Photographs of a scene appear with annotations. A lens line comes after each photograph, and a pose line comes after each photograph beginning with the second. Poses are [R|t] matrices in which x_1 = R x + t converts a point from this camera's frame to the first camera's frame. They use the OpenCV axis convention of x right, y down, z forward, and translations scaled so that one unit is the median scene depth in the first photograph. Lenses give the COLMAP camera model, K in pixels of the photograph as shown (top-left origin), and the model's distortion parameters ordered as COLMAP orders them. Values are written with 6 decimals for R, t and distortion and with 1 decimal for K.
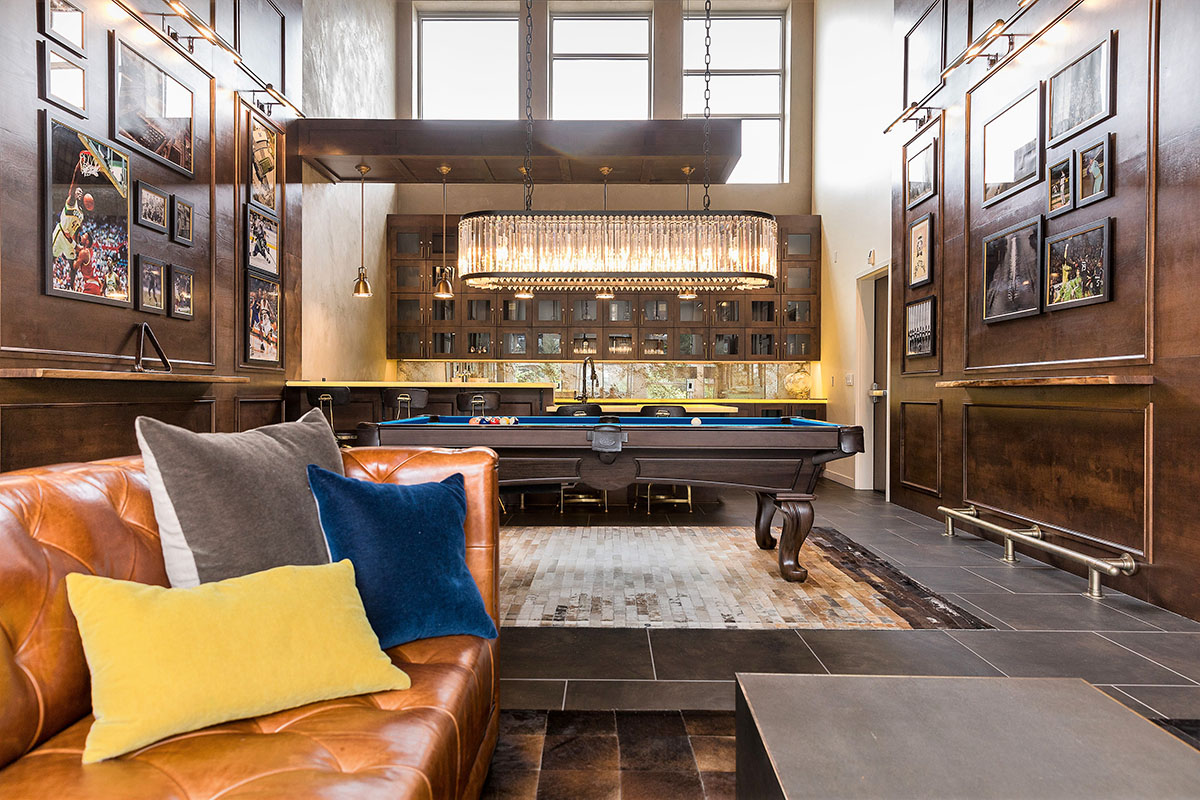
lens RADIAL K [[800.8, 0, 600.6], [0, 800.8, 399.2], [0, 0, 1]] dist [0.007330, -0.000302]
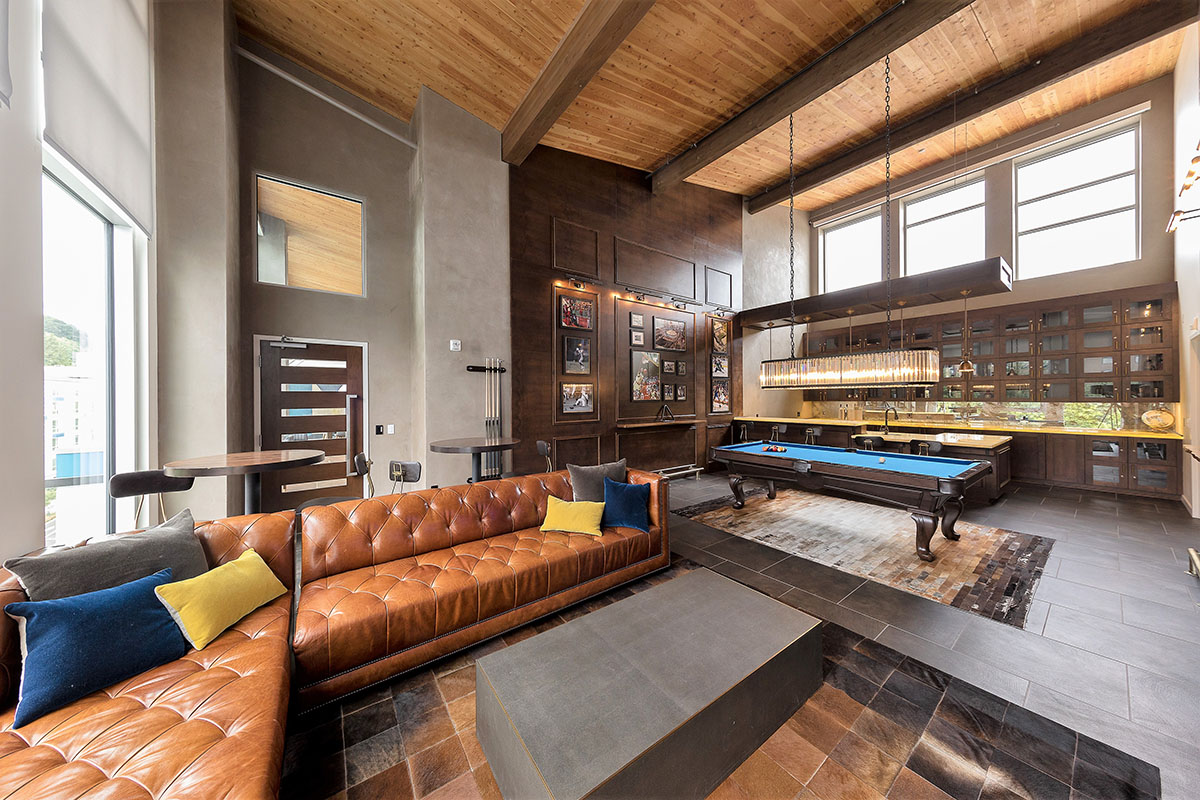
lens RADIAL K [[375.4, 0, 600.0], [0, 375.4, 398.3], [0, 0, 1]] dist [0.001807, 0.000091]
pose [[0.600948, -0.004742, -0.799274, 0.477018], [0.003357, 0.999989, -0.003409, -0.129564], [0.799281, -0.000634, 0.600957, -0.071585]]
